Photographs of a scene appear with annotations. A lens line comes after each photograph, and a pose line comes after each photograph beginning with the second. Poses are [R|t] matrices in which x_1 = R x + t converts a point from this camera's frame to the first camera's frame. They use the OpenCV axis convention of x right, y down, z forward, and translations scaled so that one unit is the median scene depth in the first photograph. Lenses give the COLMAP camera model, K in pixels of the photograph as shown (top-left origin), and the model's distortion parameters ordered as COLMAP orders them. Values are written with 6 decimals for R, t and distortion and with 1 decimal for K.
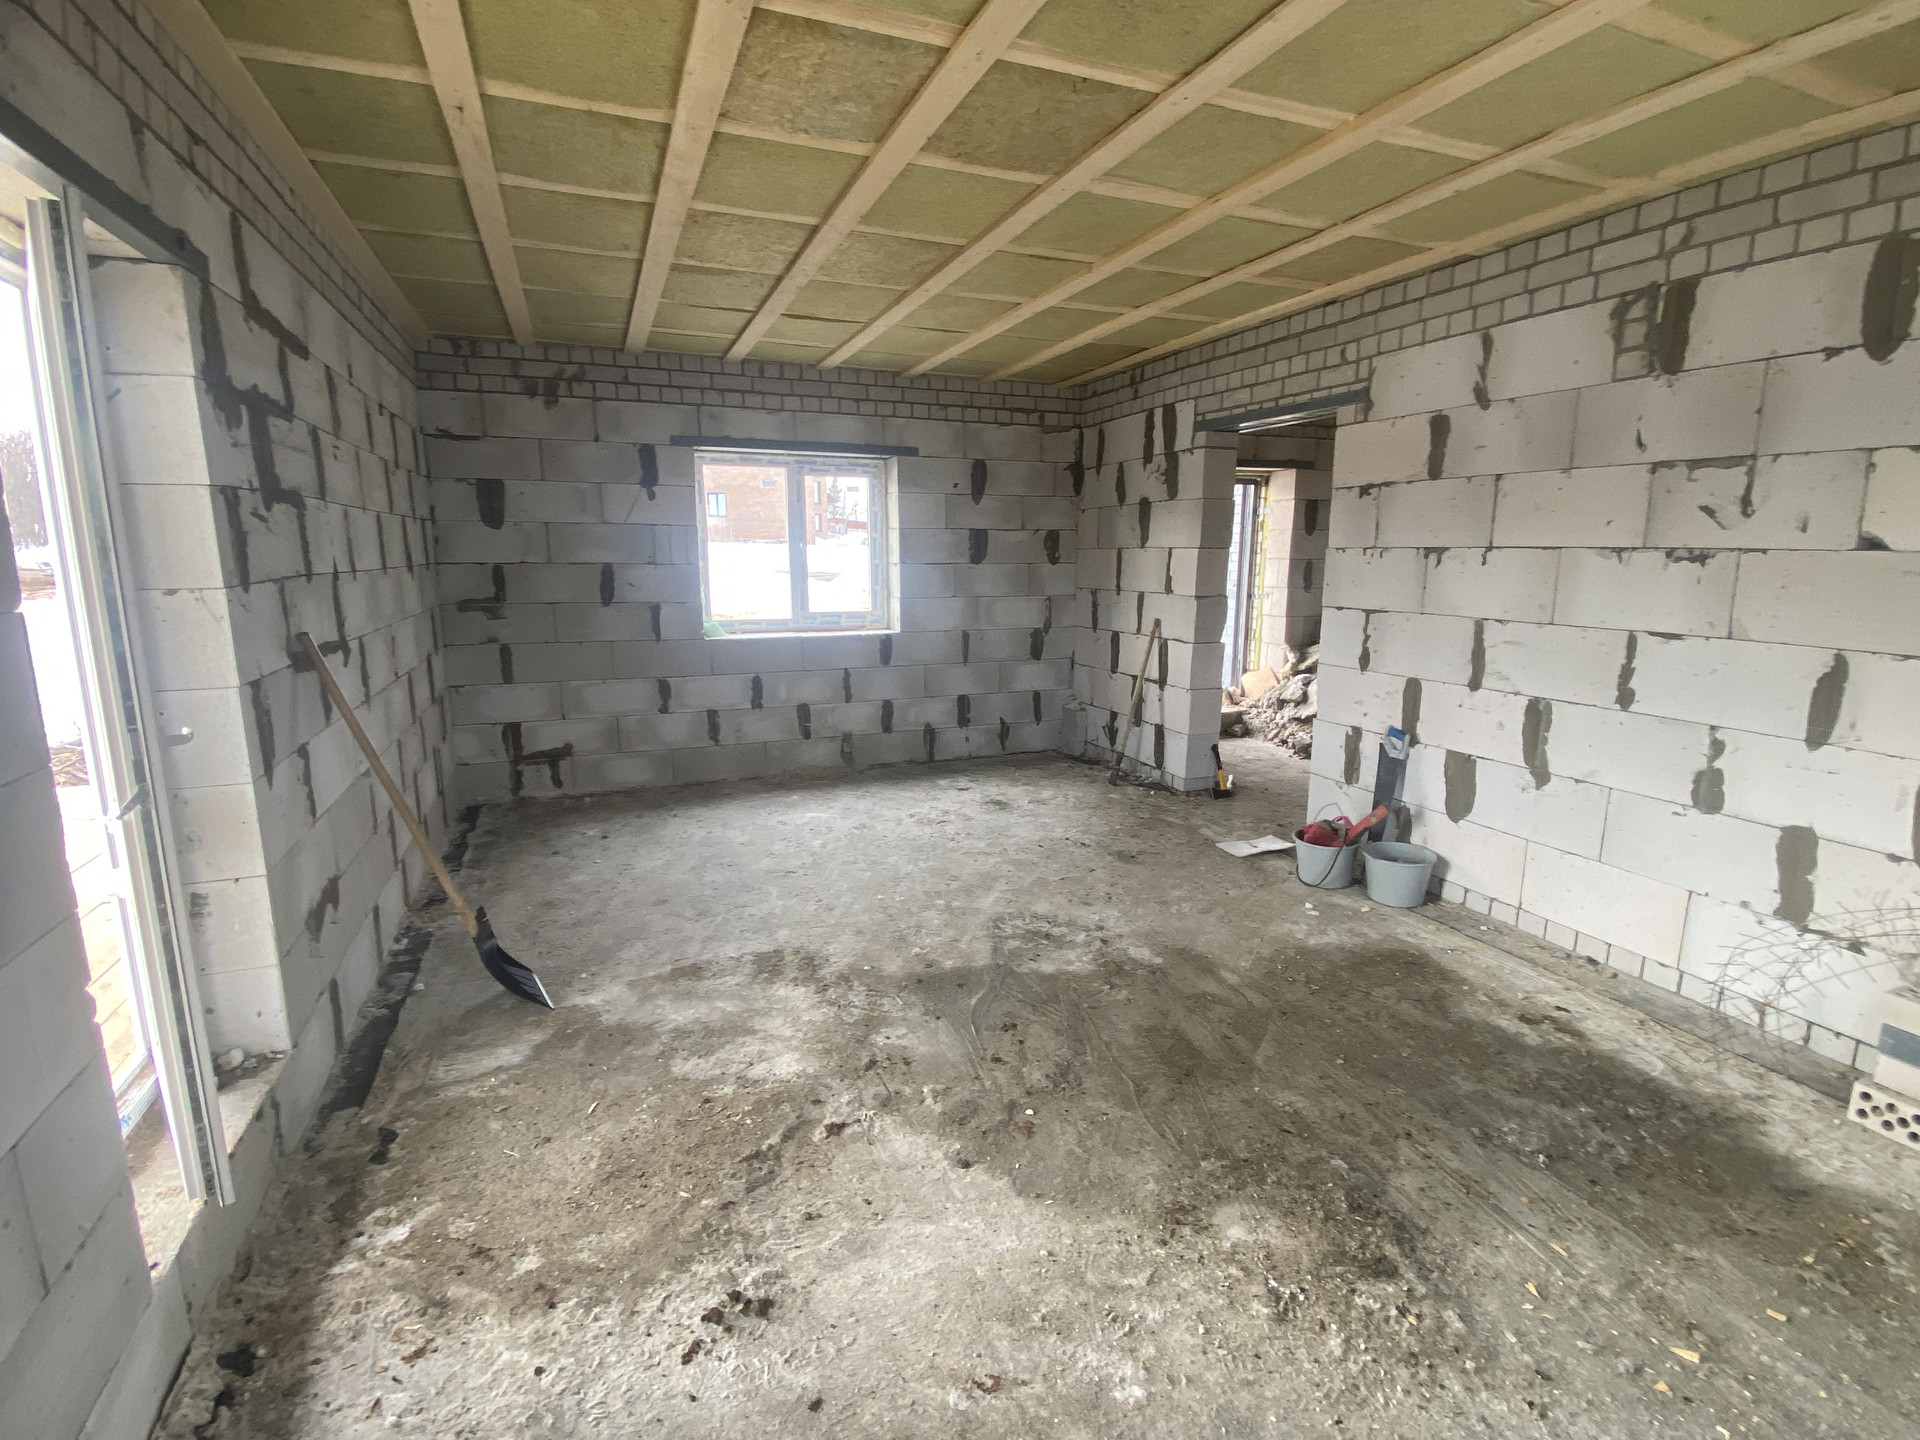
lens RADIAL K [[917.4, 0, 960.0], [0, 917.4, 720.0], [0, 0, 1]] dist [0.041247, -0.030227]
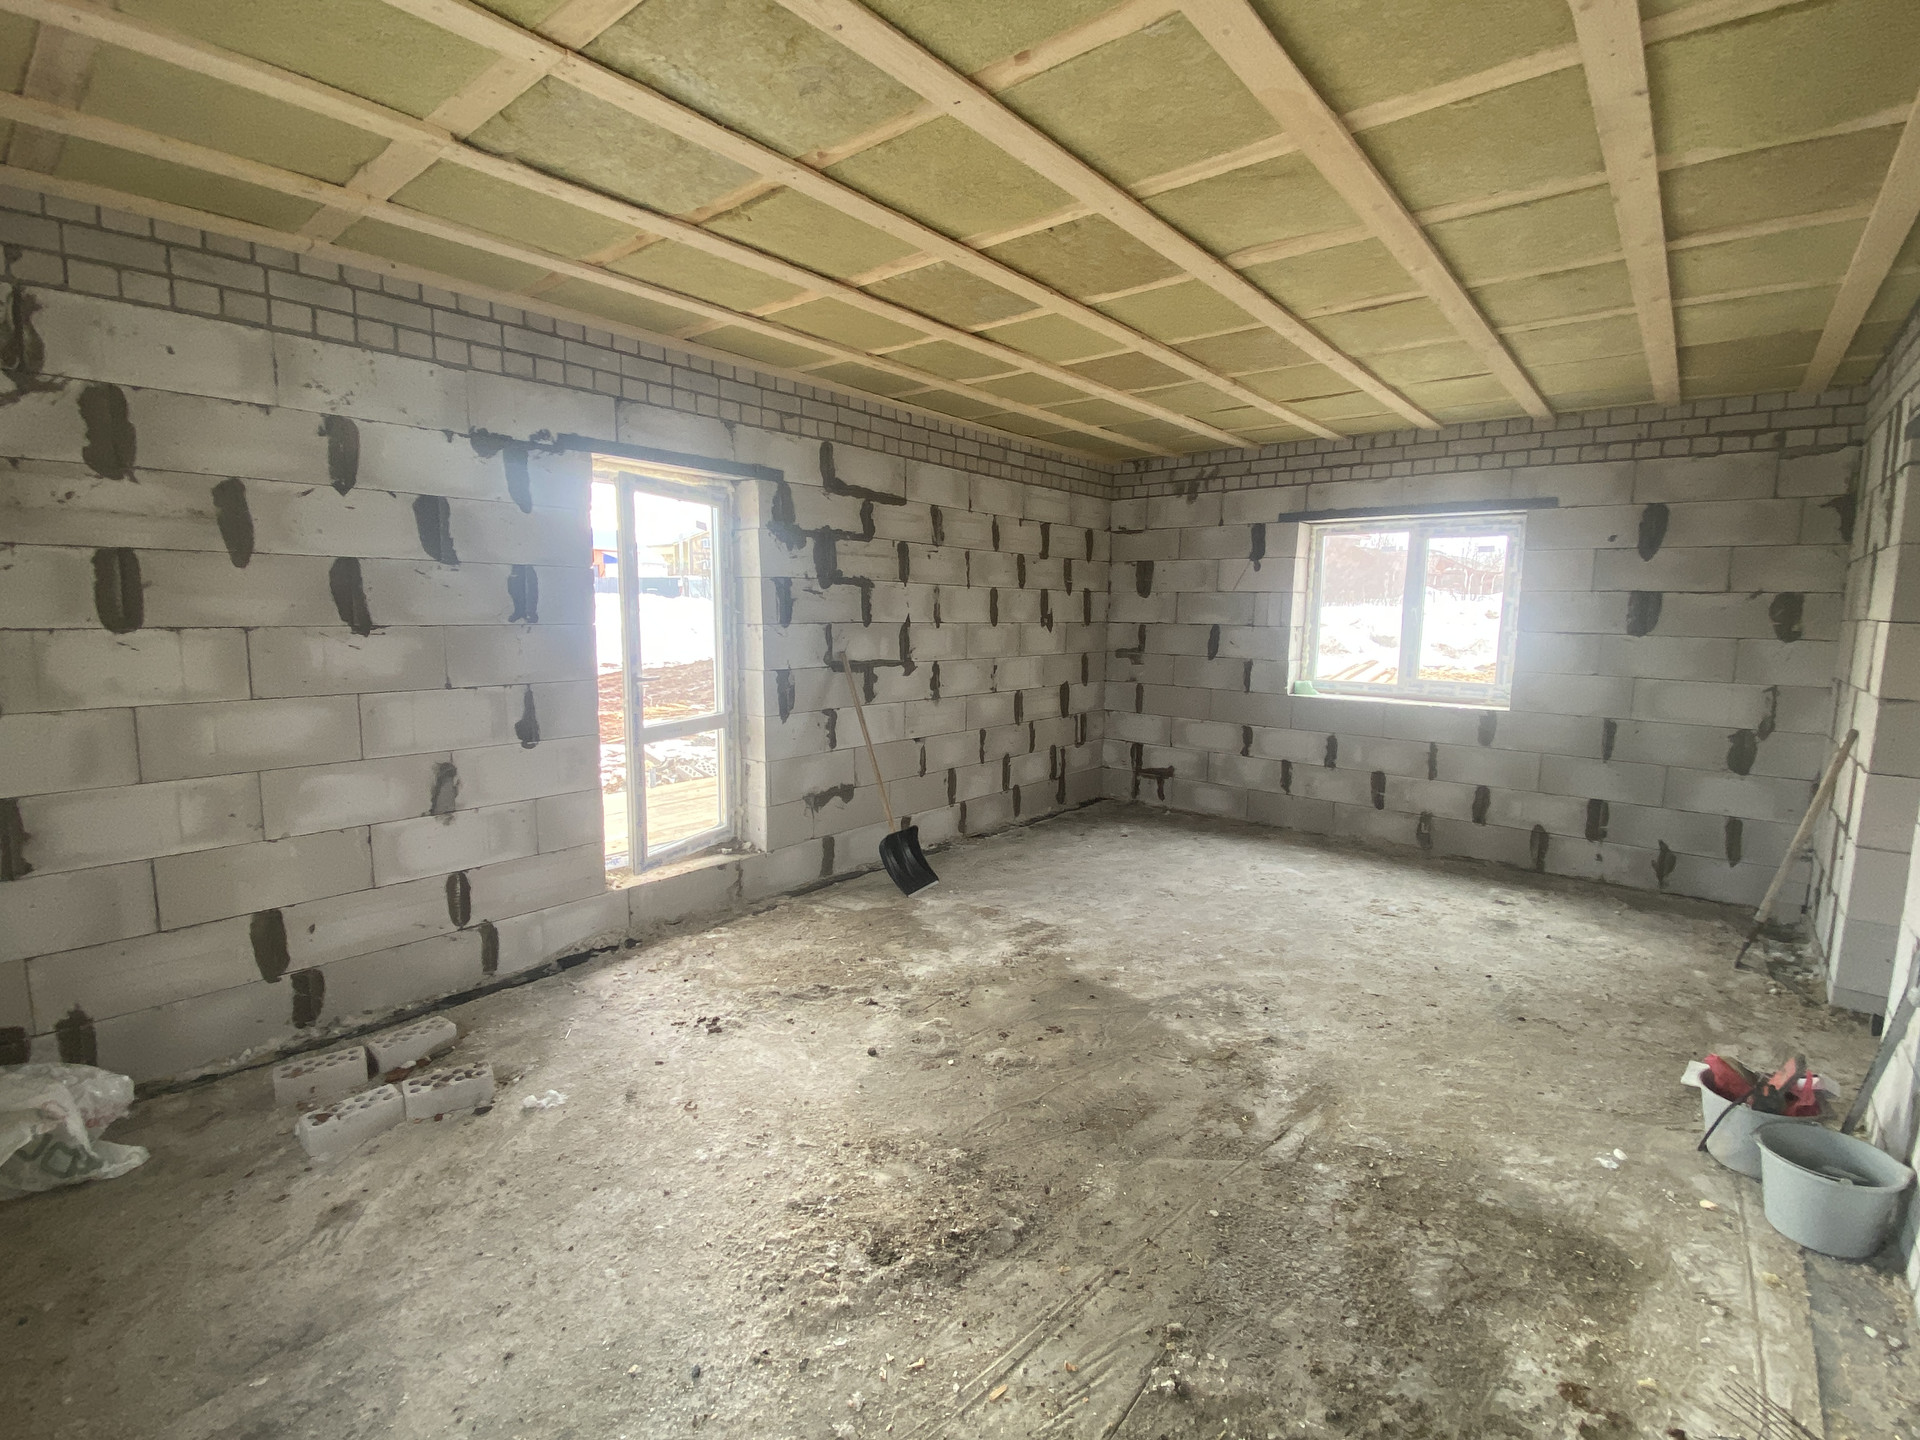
lens RADIAL K [[871.2, 0, 960.0], [0, 871.2, 720.0], [0, 0, 1]] dist [0.093046, -0.074652]
pose [[0.473474, 0.120452, -0.872533, 0.668427], [-0.177516, 0.983328, 0.039419, -0.046371], [0.862734, 0.136225, 0.486963, 0.237950]]
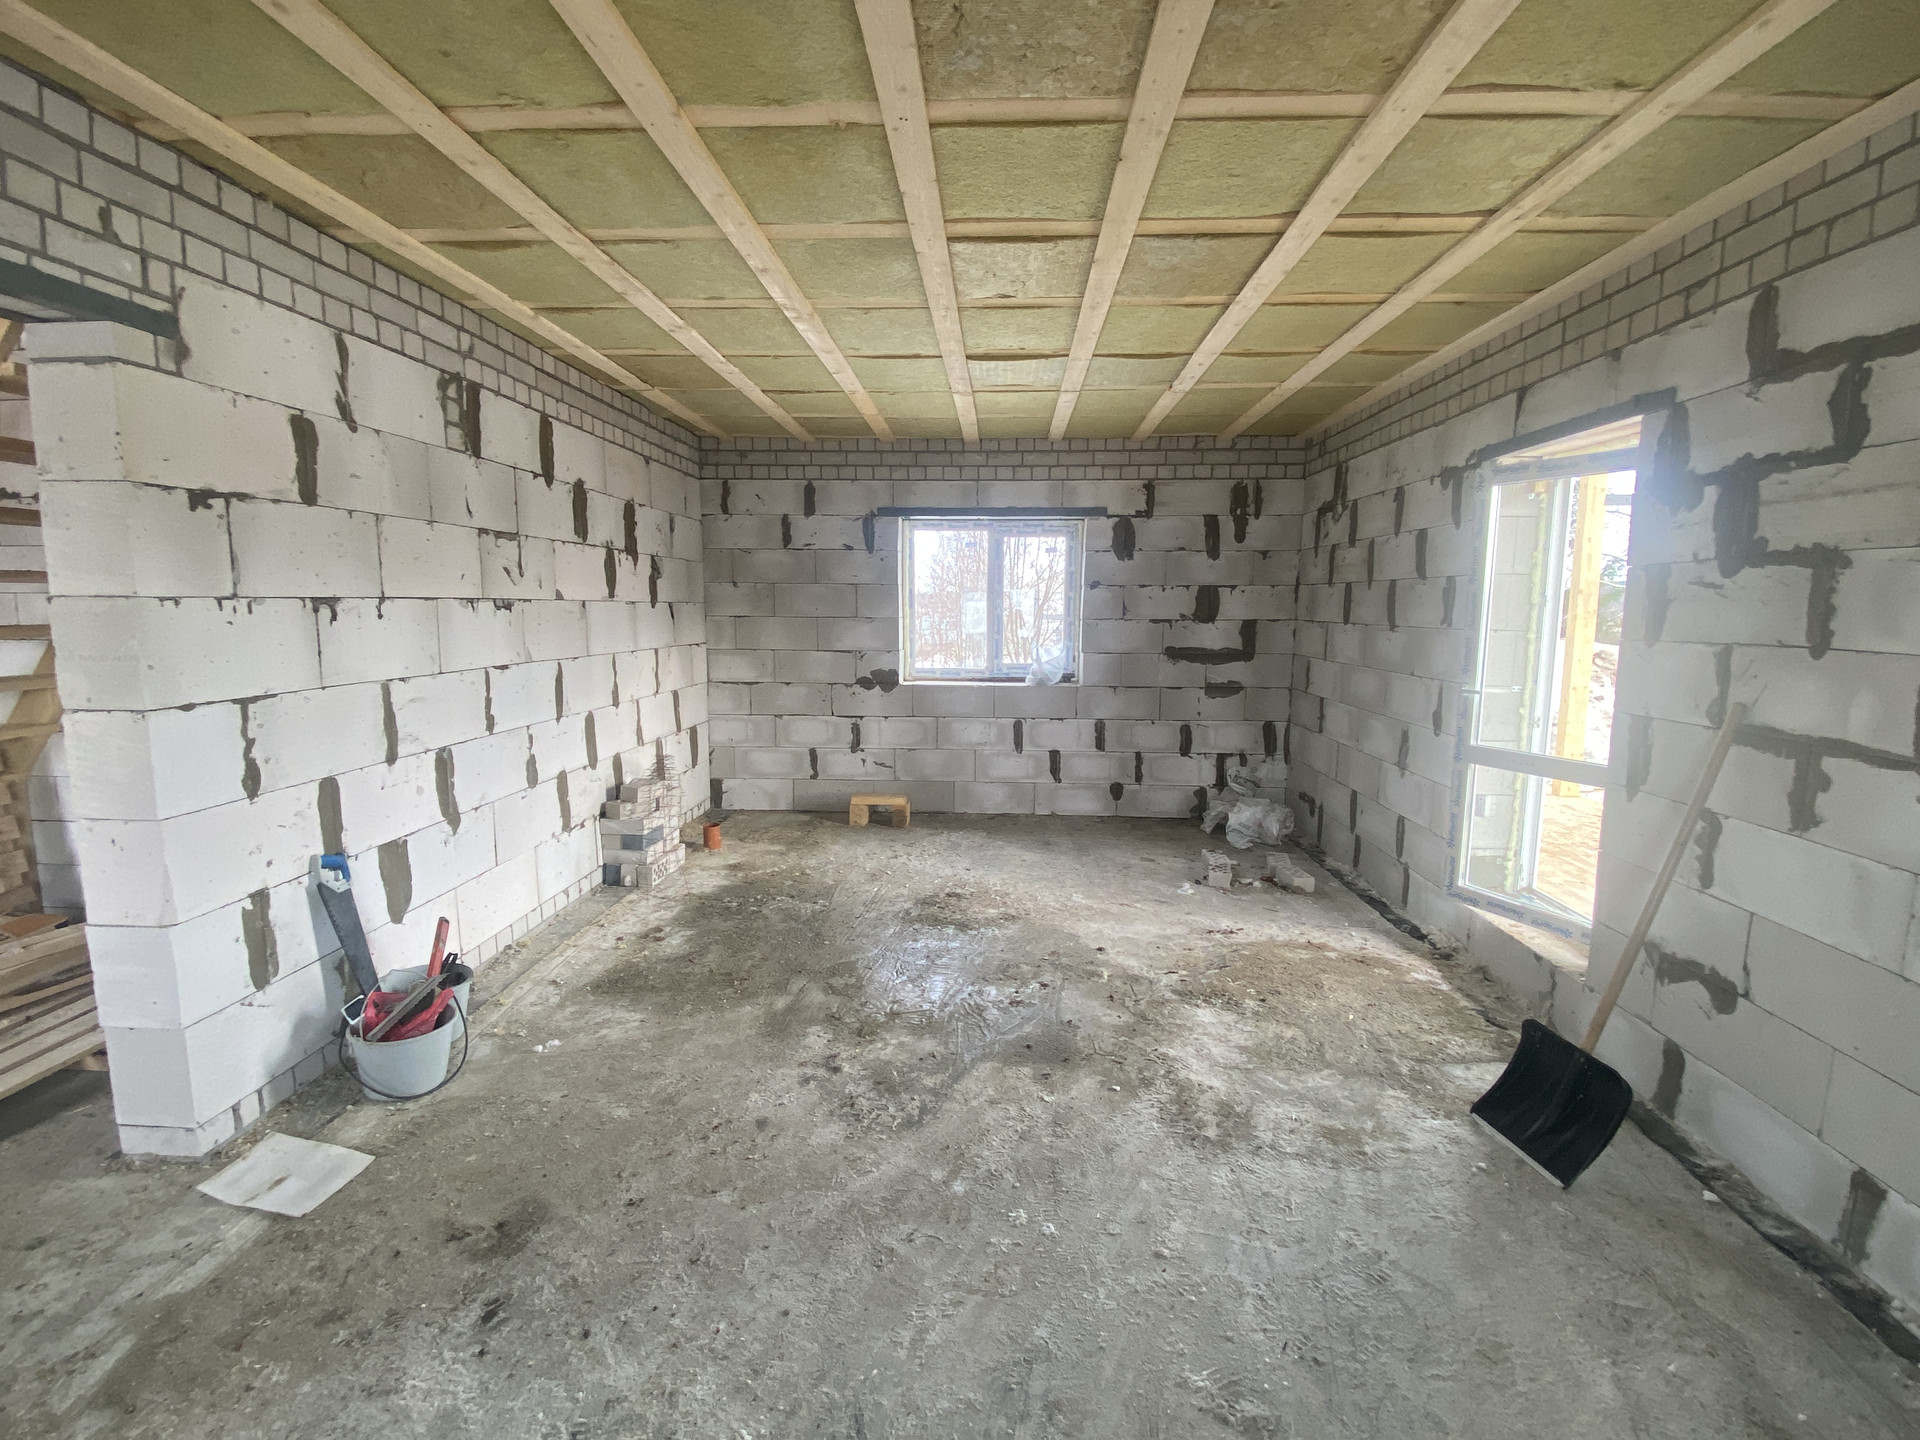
lens RADIAL K [[875.9, 0, 960.0], [0, 875.9, 720.0], [0, 0, 1]] dist [0.030764, -0.025530]
pose [[-0.907928, -0.065909, 0.413911, -0.243060], [0.067533, 0.951649, 0.299671, -0.267506], [-0.413649, 0.300032, -0.859578, 1.410865]]
